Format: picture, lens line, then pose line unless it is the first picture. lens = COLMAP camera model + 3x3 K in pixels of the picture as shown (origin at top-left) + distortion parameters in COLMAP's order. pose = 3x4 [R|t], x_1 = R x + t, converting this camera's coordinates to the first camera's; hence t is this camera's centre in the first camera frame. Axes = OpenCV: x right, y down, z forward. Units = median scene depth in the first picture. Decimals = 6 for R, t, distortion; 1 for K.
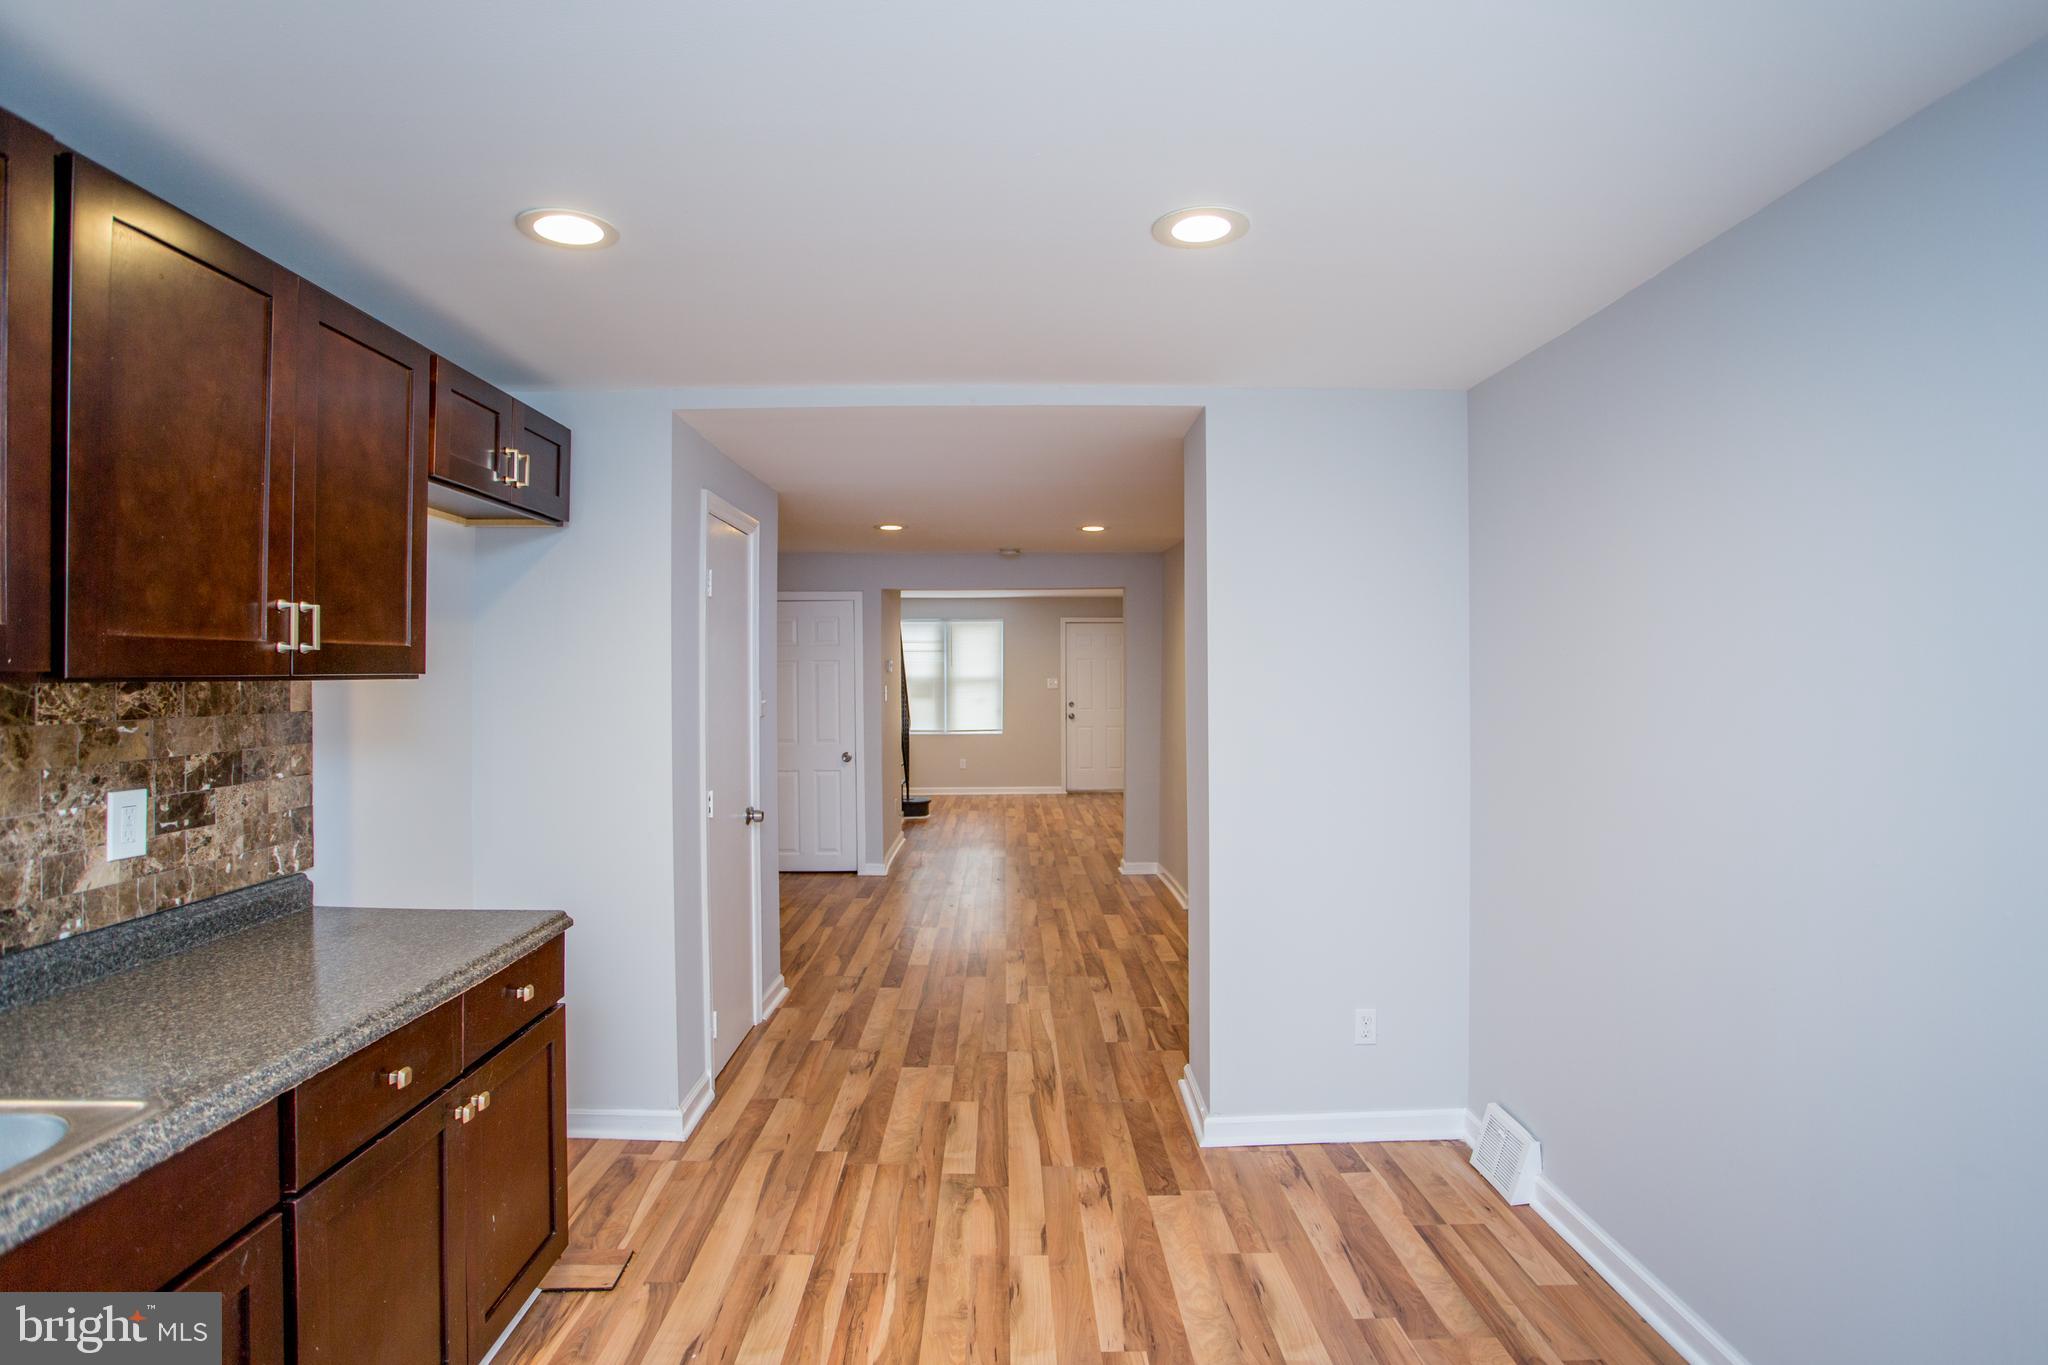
lens RADIAL K [[1013.5, 0, 1031.7], [0, 1013.5, 681.7], [0, 0, 1]] dist [-0.049106, 0.019341]
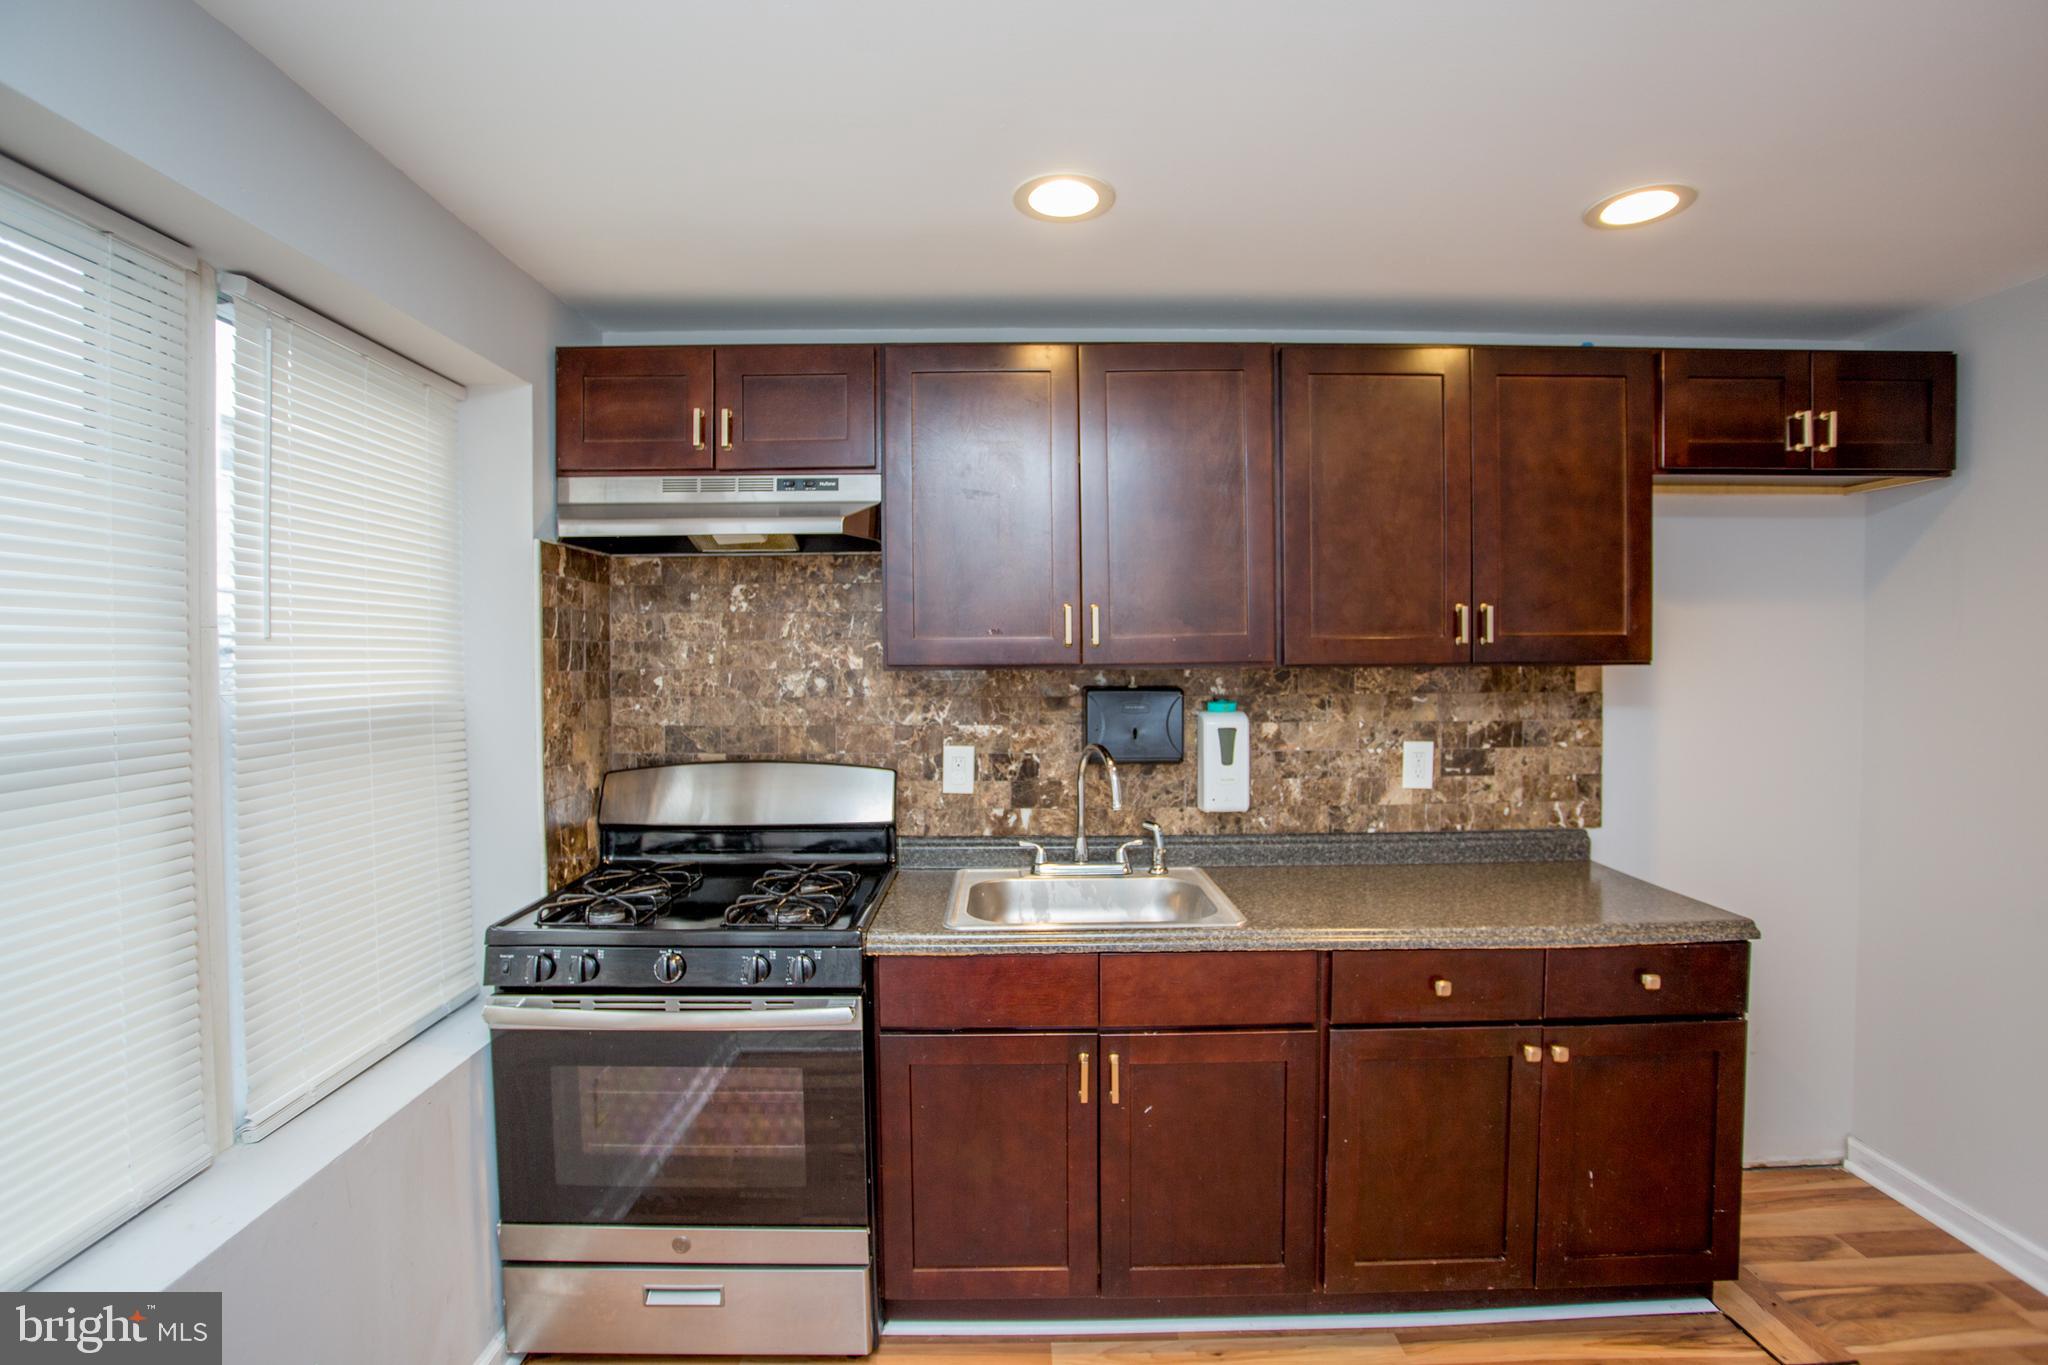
lens RADIAL K [[1013.5, 0, 1032.0], [0, 1013.5, 683.8], [0, 0, 1]] dist [-0.049106, 0.019341]
pose [[-0.004679, 0.026852, -0.999628, 0.511546], [0.000276, 0.999639, 0.026851, -0.012788], [0.999989, -0.000150, -0.004685, 0.409315]]
